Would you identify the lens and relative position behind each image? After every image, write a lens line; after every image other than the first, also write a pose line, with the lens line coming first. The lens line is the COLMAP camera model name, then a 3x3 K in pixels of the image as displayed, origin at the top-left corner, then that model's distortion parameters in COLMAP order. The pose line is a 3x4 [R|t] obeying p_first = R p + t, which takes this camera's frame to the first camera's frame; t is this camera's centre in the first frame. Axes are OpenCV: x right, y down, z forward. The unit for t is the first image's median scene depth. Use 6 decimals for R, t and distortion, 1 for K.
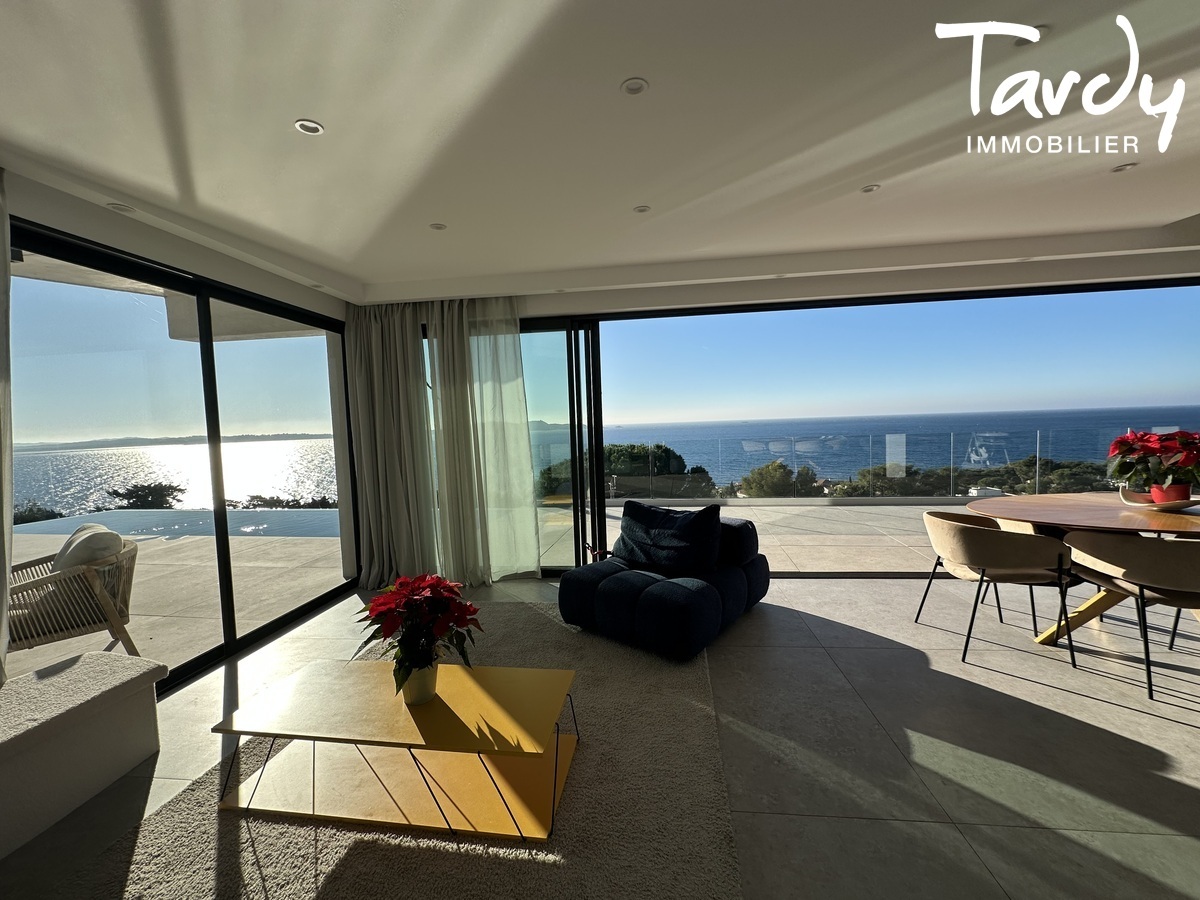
lens RADIAL K [[480.5, 0, 597.4], [0, 480.5, 450.7], [0, 0, 1]] dist [-0.006241, 0.000893]
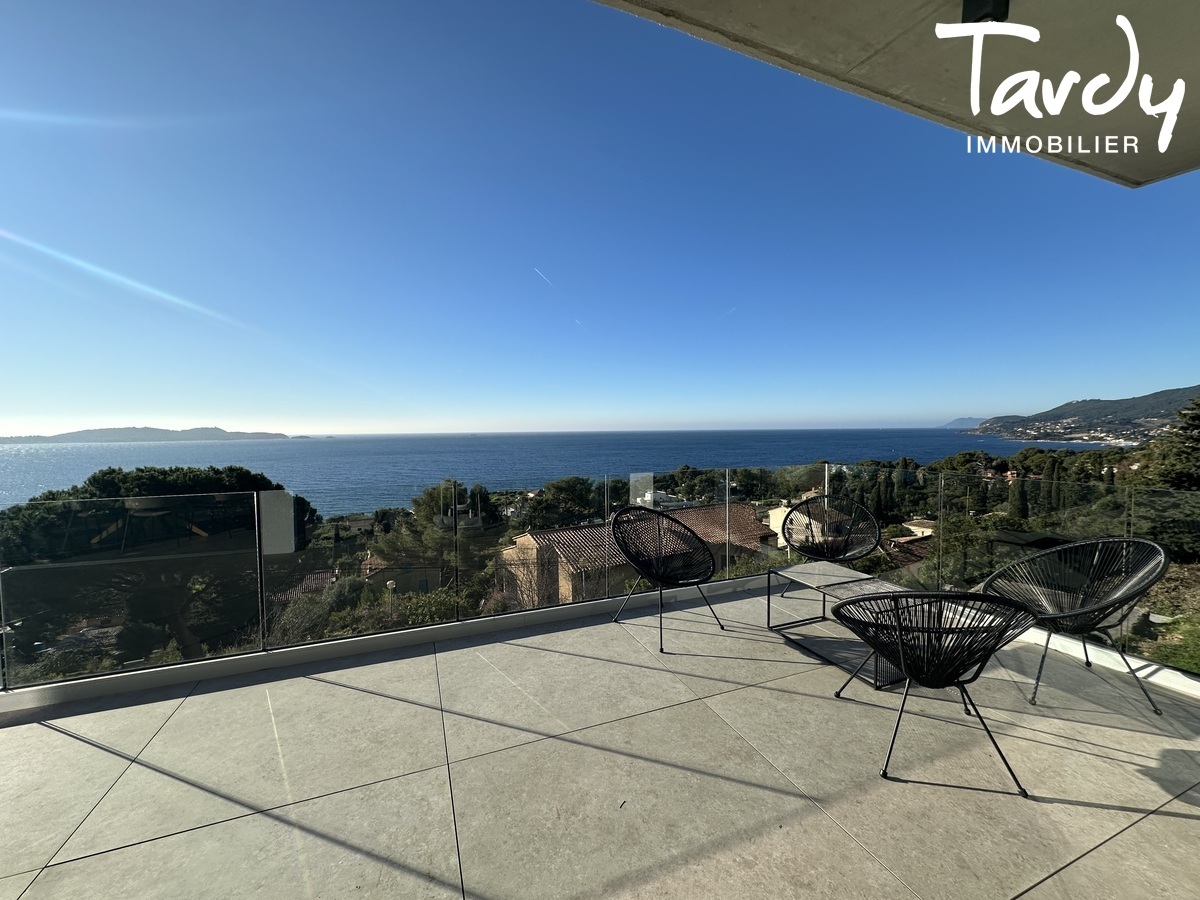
lens RADIAL K [[480.5, 0, 607.7], [0, 480.5, 465.6], [0, 0, 1]] dist [-0.006241, 0.000893]
pose [[0.844098, -0.015280, 0.535972, 2.107037], [0.011937, 0.999882, 0.009707, -0.143243], [-0.536057, -0.001796, 0.844180, 1.106308]]
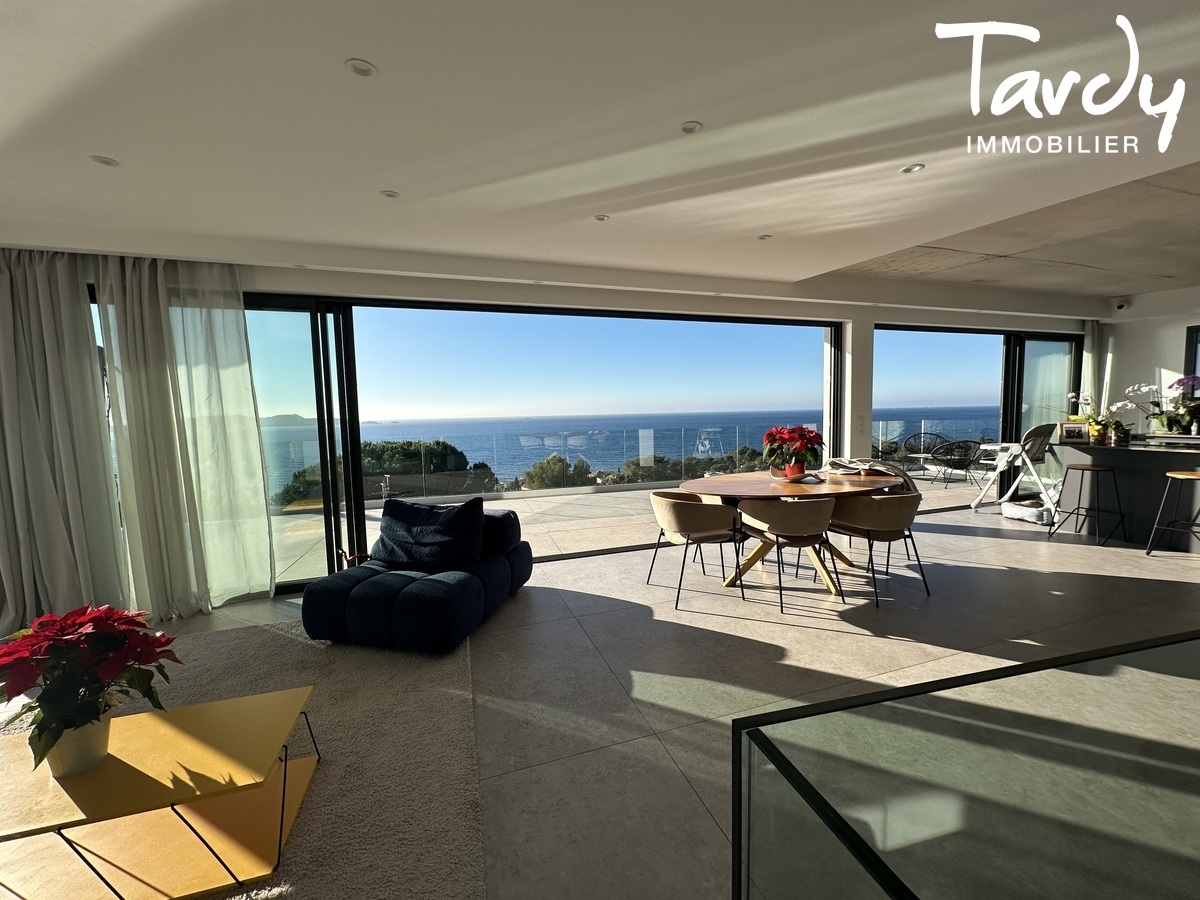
lens RADIAL K [[480.5, 0, 603.7], [0, 480.5, 450.9], [0, 0, 1]] dist [-0.006241, 0.000893]
pose [[0.898835, -0.020331, 0.437816, 0.040102], [0.016468, 0.999785, 0.012619, 0.004194], [-0.437978, -0.004132, 0.898976, -0.043172]]
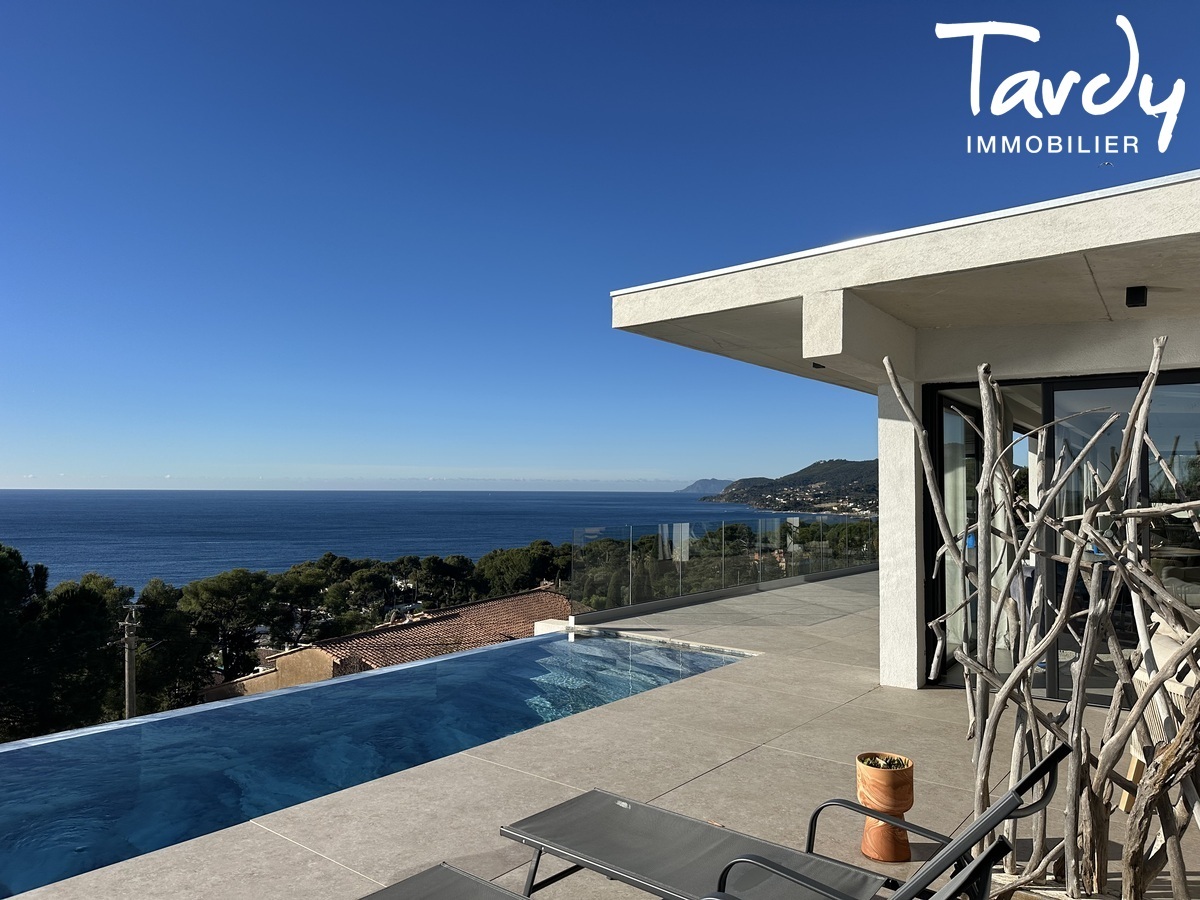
lens RADIAL K [[851.6, 0, 591.8], [0, 851.6, 444.2], [0, 0, 1]] dist [0.072550, -0.056482]
pose [[0.468557, 0.083050, 0.879521, -3.102571], [0.029177, 0.993574, -0.109364, -0.012357], [-0.882951, 0.076904, 0.463122, 1.160871]]
